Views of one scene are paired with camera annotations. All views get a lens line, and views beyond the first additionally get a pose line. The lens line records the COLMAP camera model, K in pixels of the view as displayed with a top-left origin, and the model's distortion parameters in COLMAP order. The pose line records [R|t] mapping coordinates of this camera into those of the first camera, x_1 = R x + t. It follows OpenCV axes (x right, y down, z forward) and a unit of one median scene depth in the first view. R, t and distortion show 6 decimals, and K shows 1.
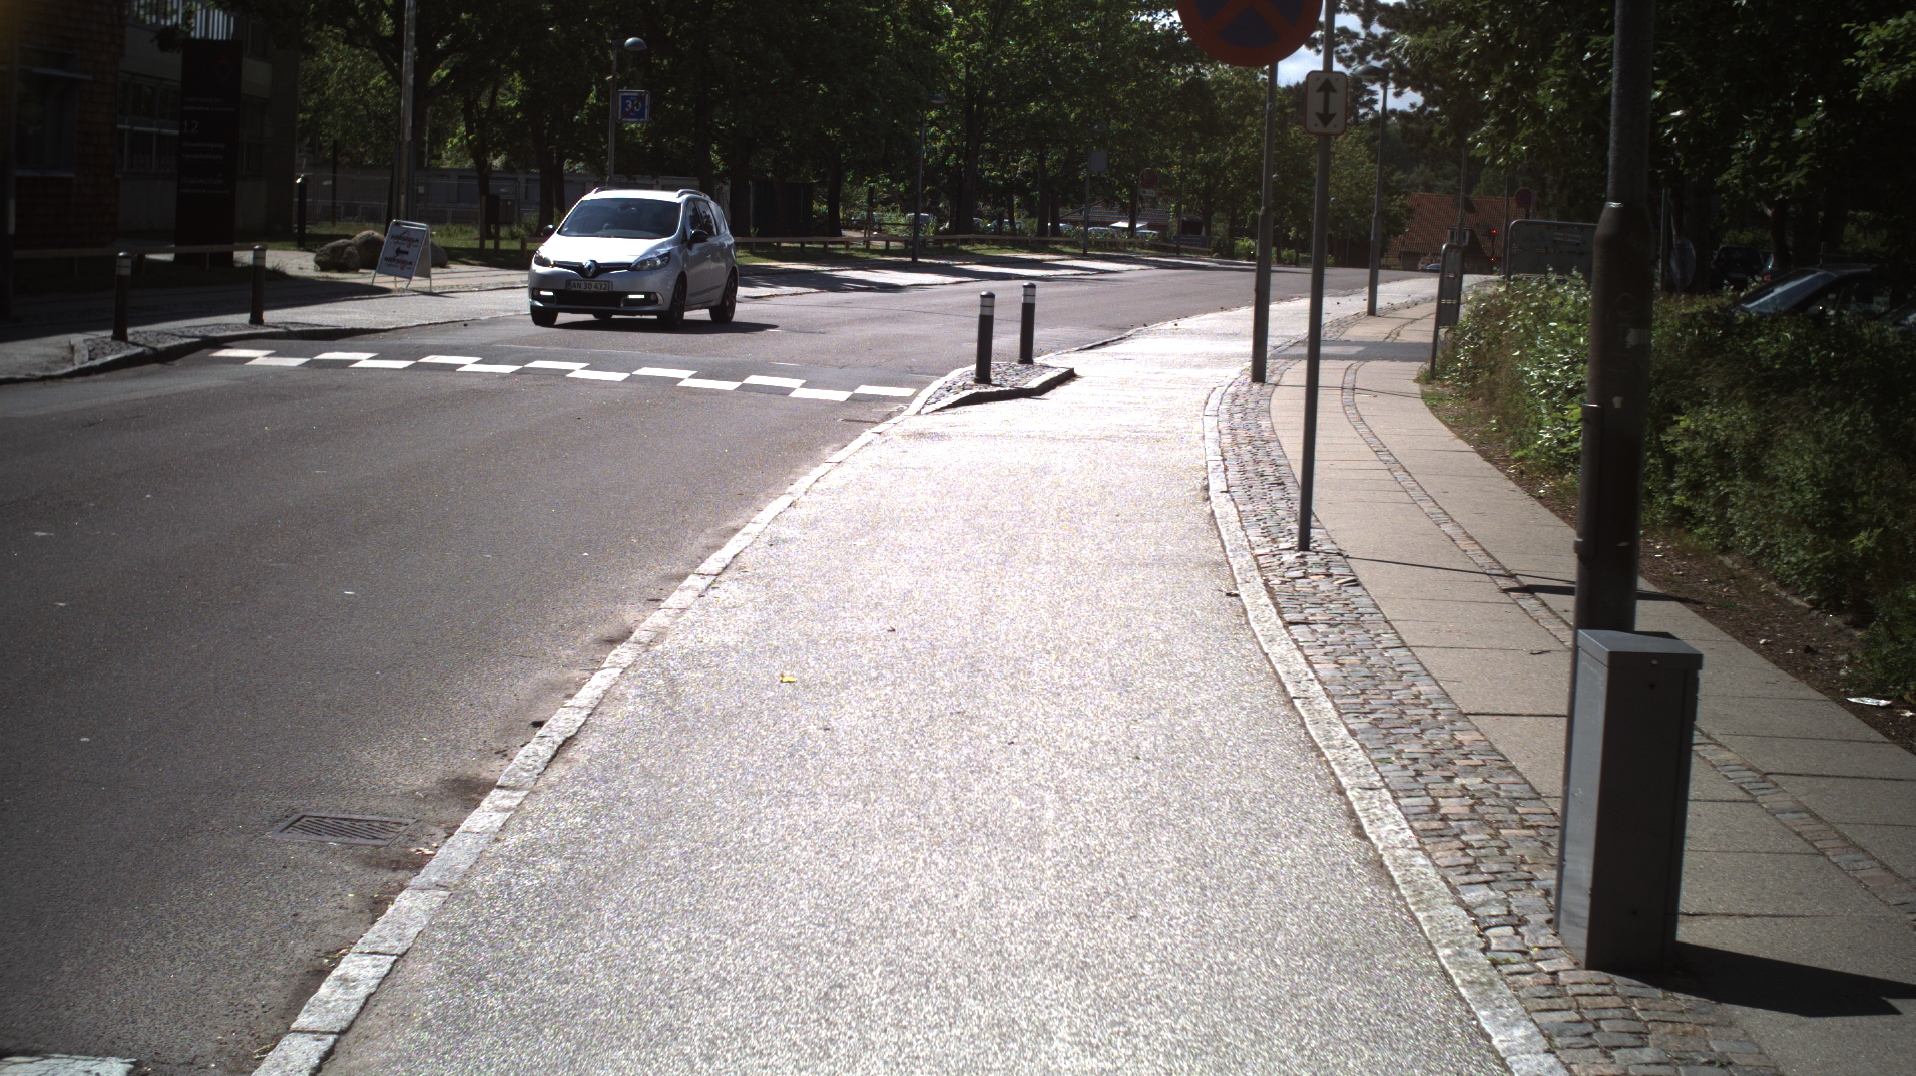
lens RADIAL K [[3498.6, 0, 958.0], [0, 3498.6, 538.0], [0, 0, 1]] dist [-0.285769, 0.364566]
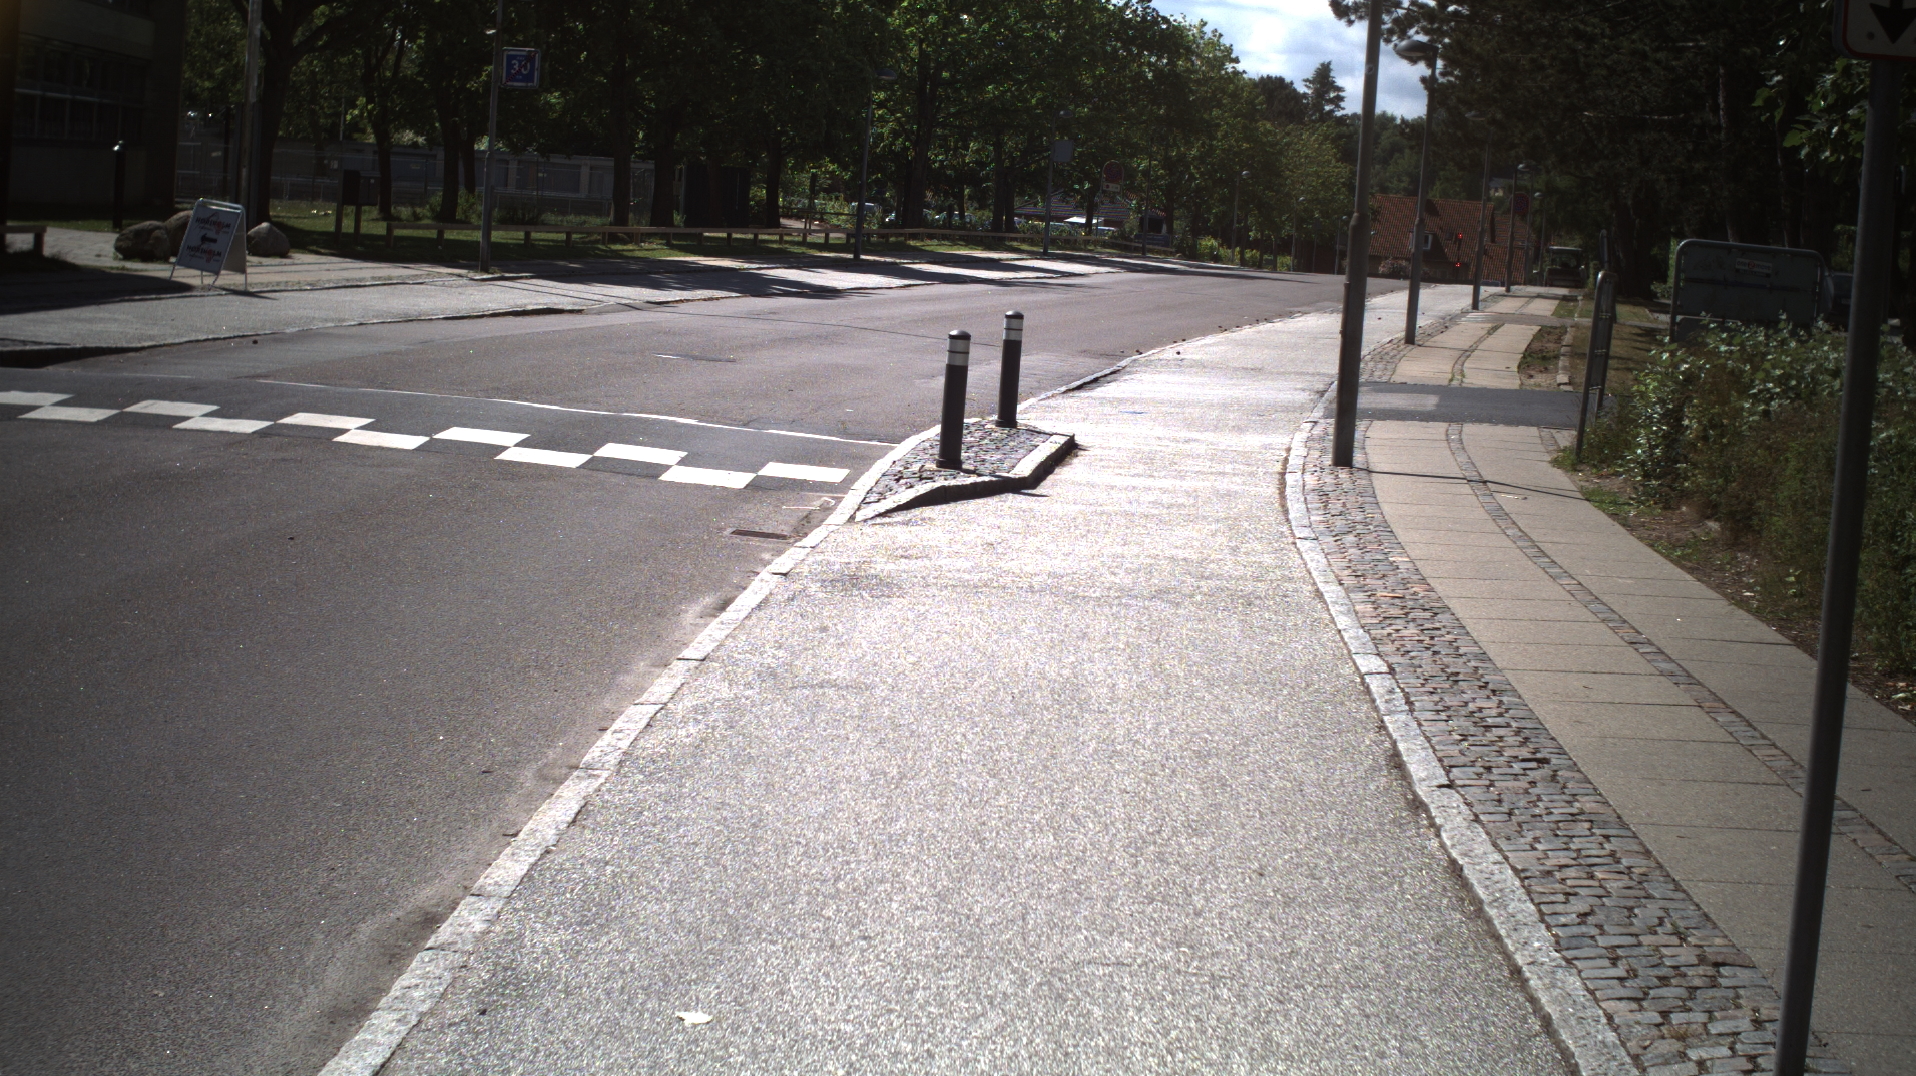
lens RADIAL K [[3498.6, 0, 958.0], [0, 3498.6, 538.0], [0, 0, 1]] dist [-0.285769, 0.364566]
pose [[0.999541, 0.024298, 0.018078, -0.001589], [-0.024350, 0.999700, 0.002652, -0.017076], [-0.018008, -0.003091, 0.999833, 0.173427]]
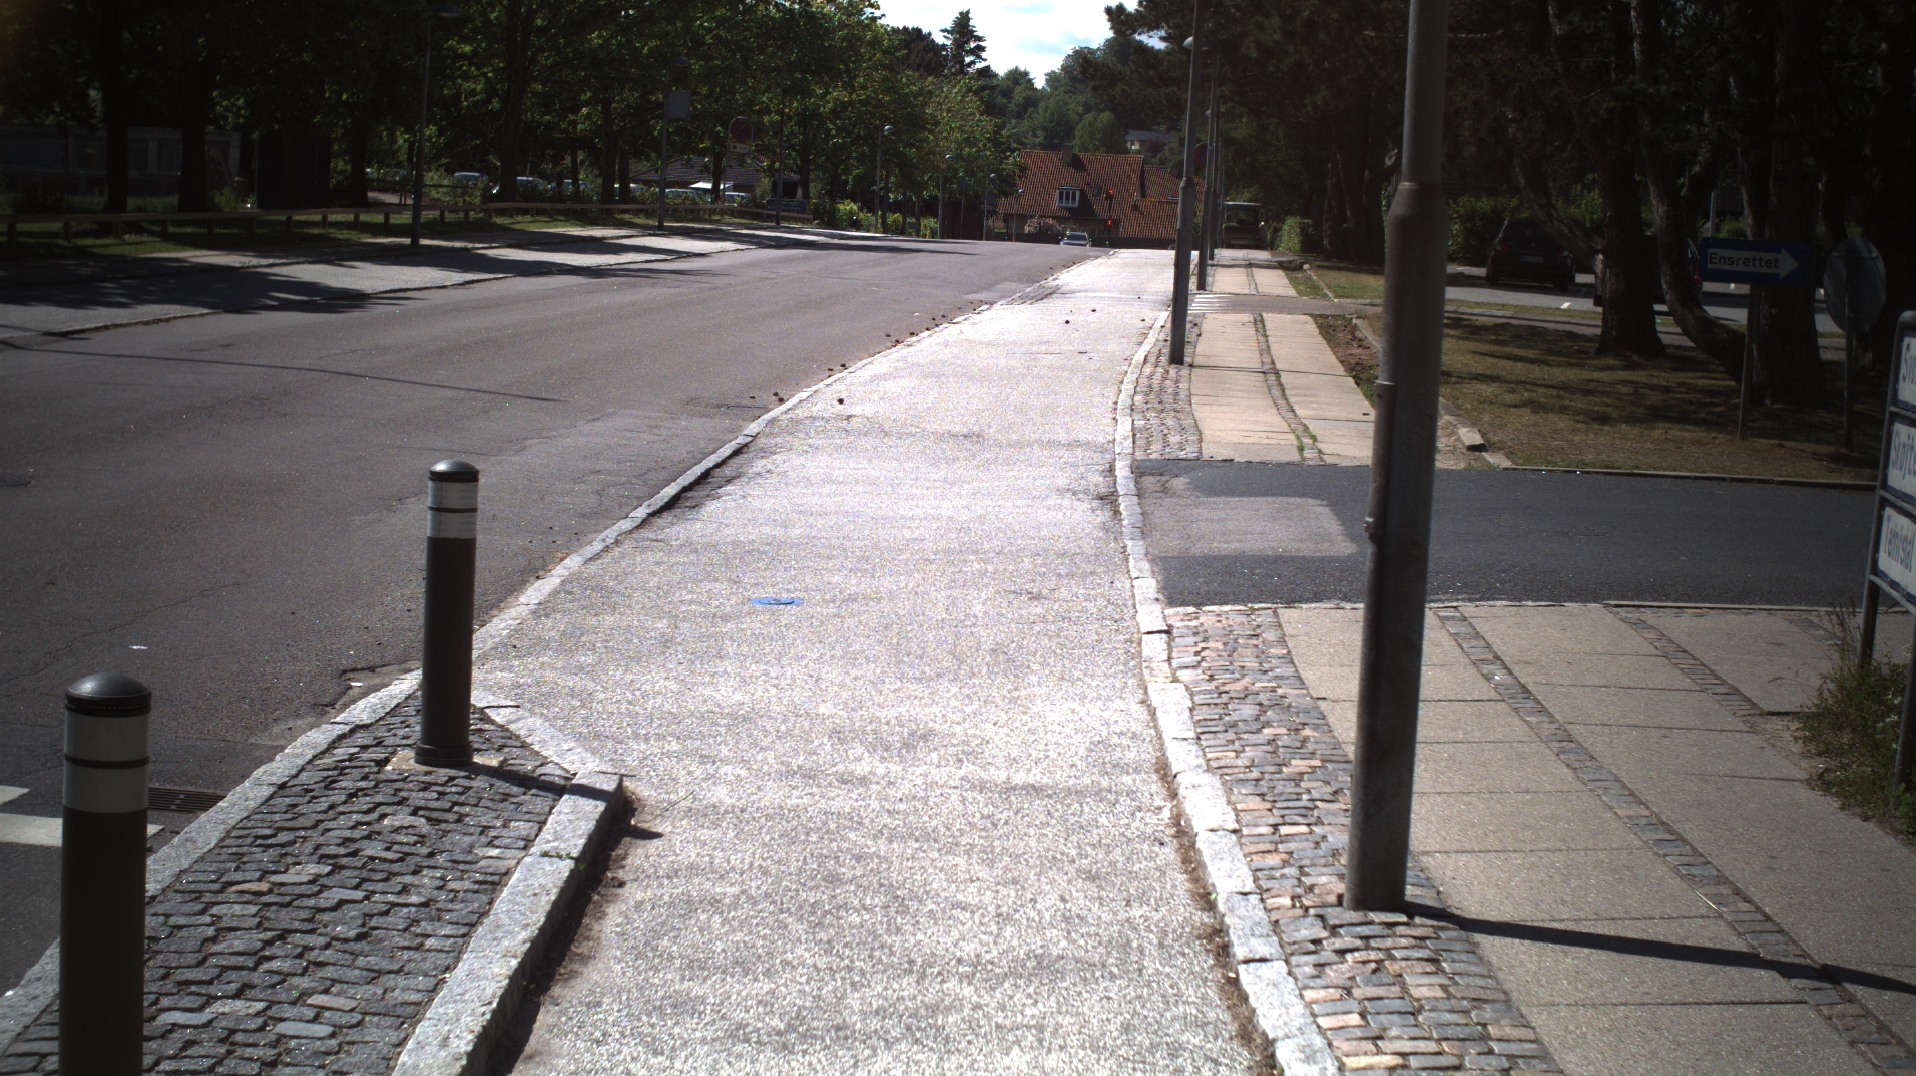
lens RADIAL K [[3498.6, 0, 958.0], [0, 3498.6, 538.0], [0, 0, 1]] dist [-0.285769, 0.364566]
pose [[0.992687, -0.006197, 0.120559, 0.015739], [0.004730, 0.999911, 0.012454, -0.041665], [-0.120626, -0.011793, 0.992628, 0.432773]]
